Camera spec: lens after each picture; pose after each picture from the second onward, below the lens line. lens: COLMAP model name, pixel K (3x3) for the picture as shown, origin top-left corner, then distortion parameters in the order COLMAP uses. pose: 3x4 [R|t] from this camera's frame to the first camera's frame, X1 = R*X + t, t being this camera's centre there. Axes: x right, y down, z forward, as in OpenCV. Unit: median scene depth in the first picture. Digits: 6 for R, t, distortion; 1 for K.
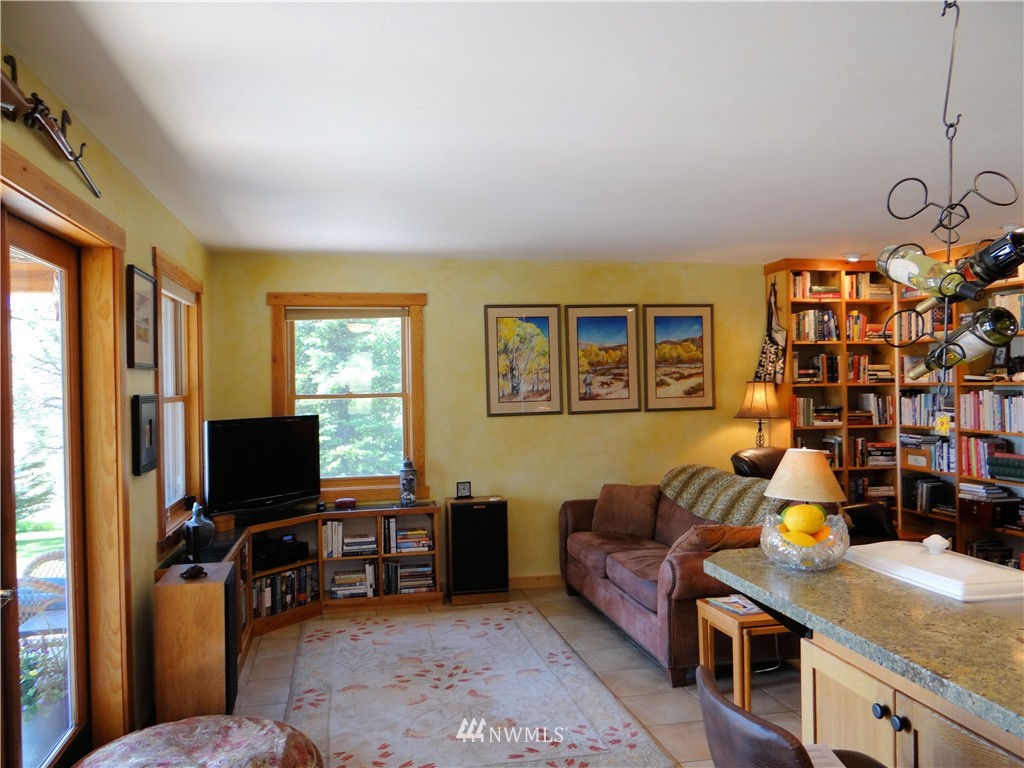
lens RADIAL K [[819.8, 0, 501.1], [0, 819.8, 382.4], [0, 0, 1]] dist [0.010899, -0.015607]
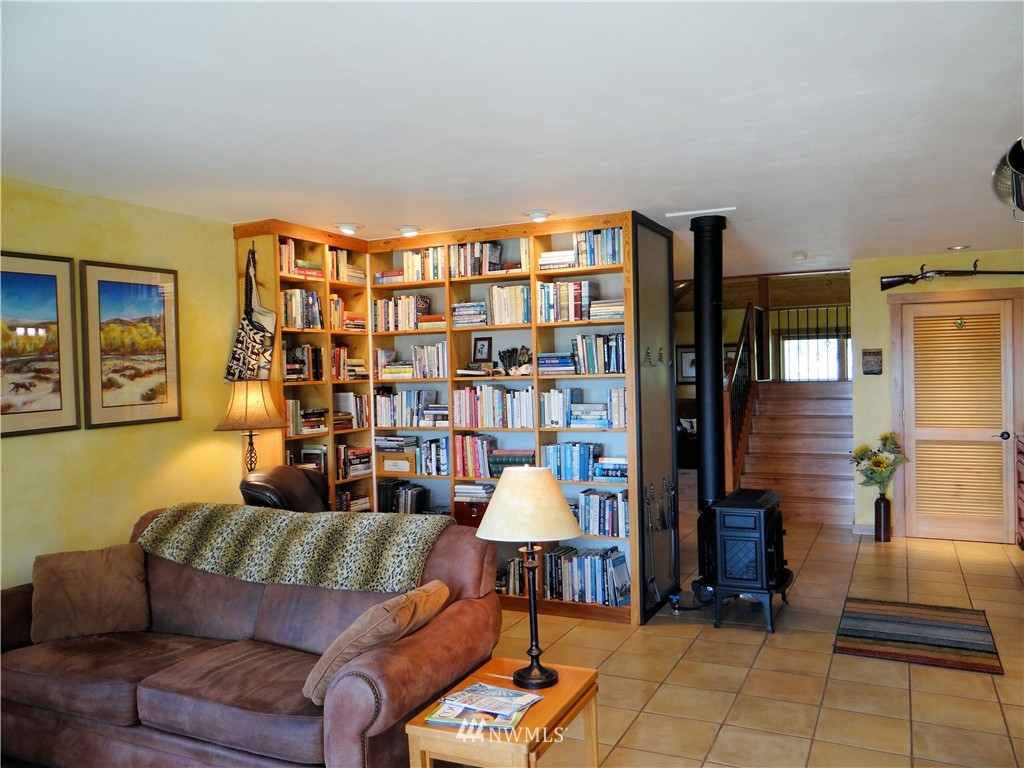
lens RADIAL K [[819.8, 0, 501.1], [0, 819.8, 382.4], [0, 0, 1]] dist [0.010899, -0.015607]
pose [[0.605821, -0.013891, 0.795479, -0.135562], [0.016310, 0.999854, 0.005038, 0.001473], [-0.795434, 0.009922, 0.605960, 0.360774]]
